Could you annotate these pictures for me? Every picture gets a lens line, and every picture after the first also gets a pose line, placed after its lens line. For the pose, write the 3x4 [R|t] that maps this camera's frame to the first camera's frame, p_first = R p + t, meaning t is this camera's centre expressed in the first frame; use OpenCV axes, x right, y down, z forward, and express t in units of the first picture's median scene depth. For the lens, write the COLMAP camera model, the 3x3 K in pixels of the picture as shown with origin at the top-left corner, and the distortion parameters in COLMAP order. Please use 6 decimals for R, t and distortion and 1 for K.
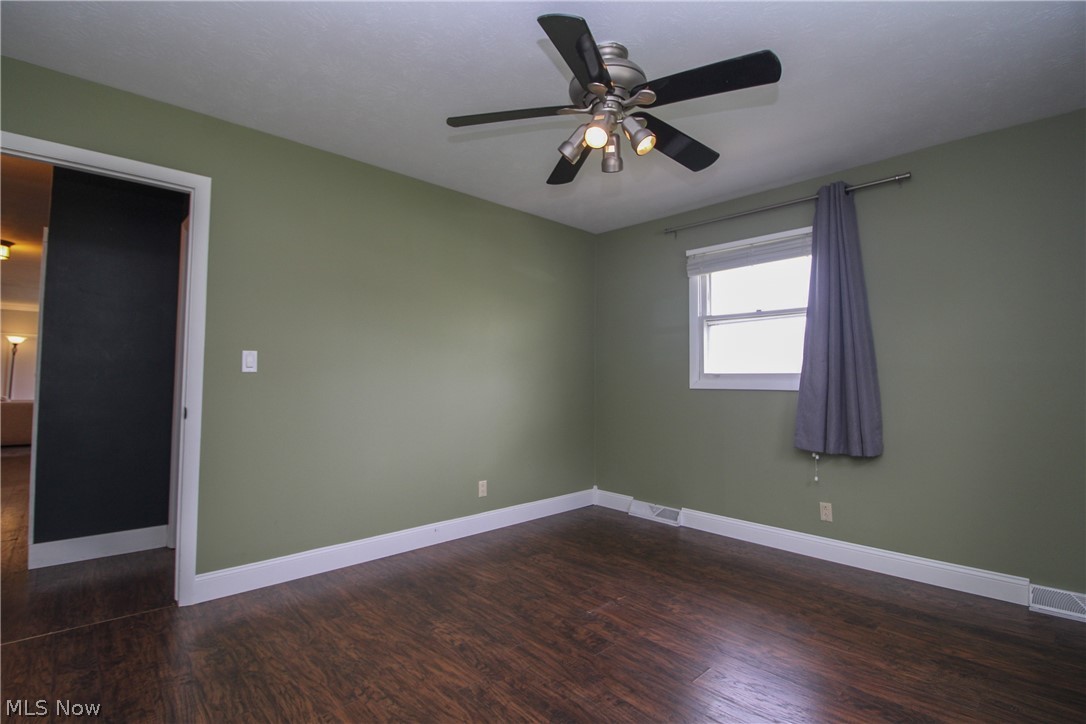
lens RADIAL K [[514.7, 0, 542.5], [0, 514.7, 351.6], [0, 0, 1]] dist [0.002079, -0.016249]
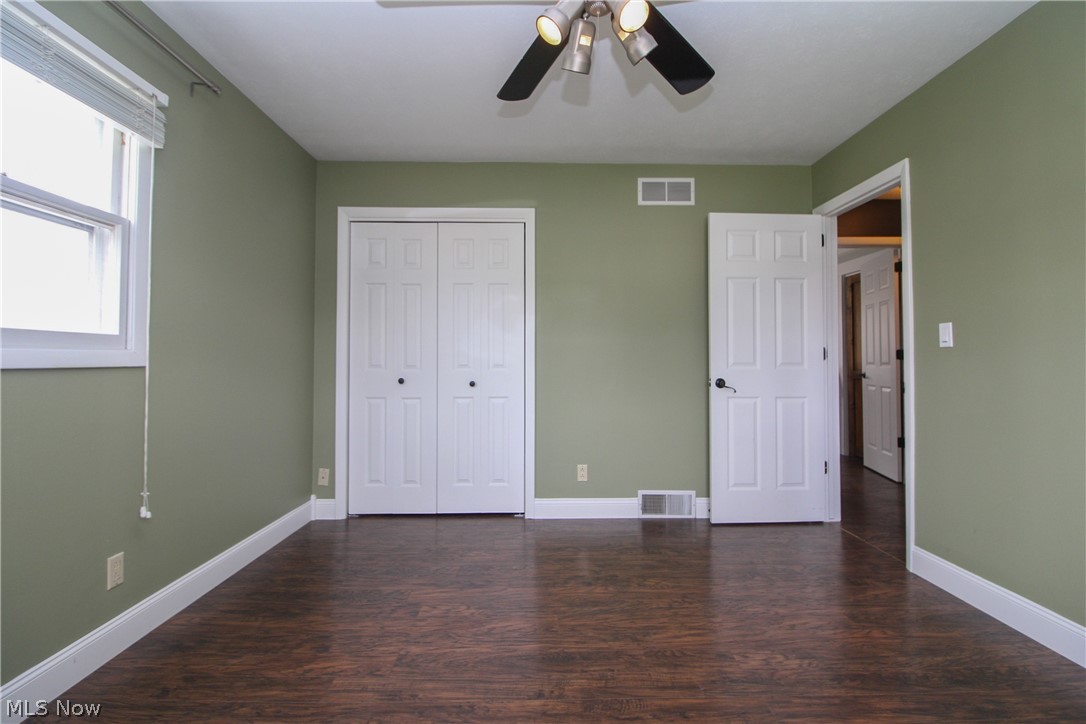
lens RADIAL K [[503.5, 0, 547.4], [0, 503.5, 347.6], [0, 0, 1]] dist [0.001571, -0.015001]
pose [[-0.670933, -0.028965, -0.740952, 0.585502], [0.033752, 0.997008, -0.069537, 0.084909], [0.740750, -0.071663, -0.667948, 1.167840]]
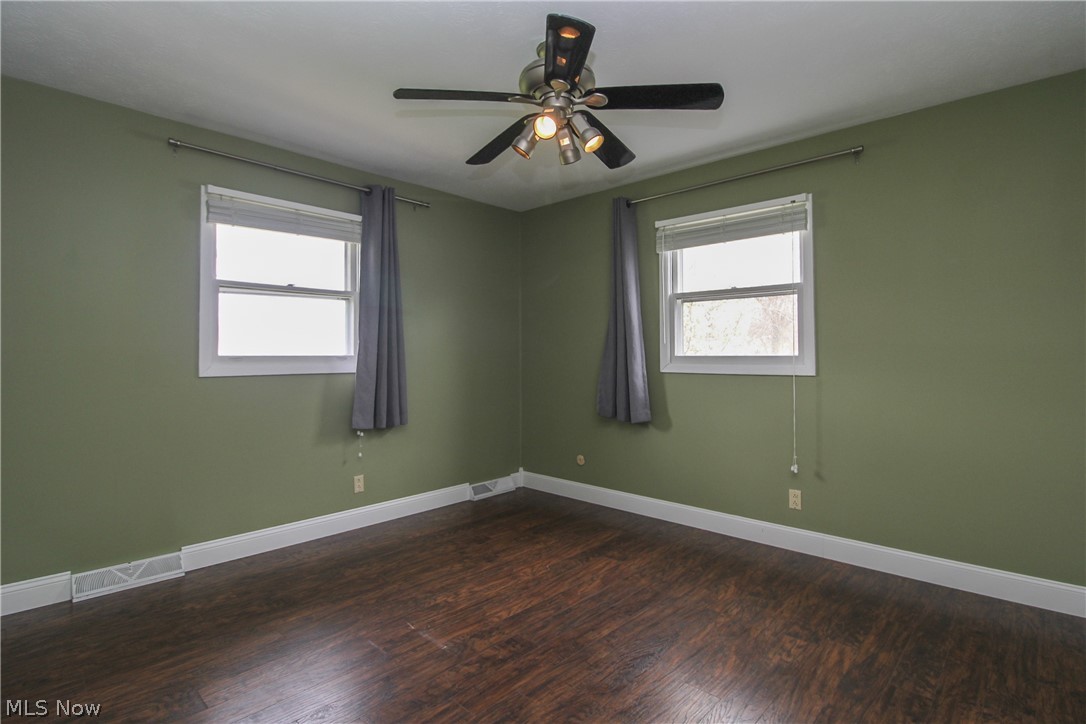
lens RADIAL K [[537.5, 0, 545.8], [0, 537.5, 341.5], [0, 0, 1]] dist [-0.013531, -0.000368]
pose [[-0.075609, 0.016277, 0.997005, -0.773877], [-0.052517, 0.998414, -0.020283, 0.018679], [-0.995754, -0.053893, -0.074634, 0.901644]]
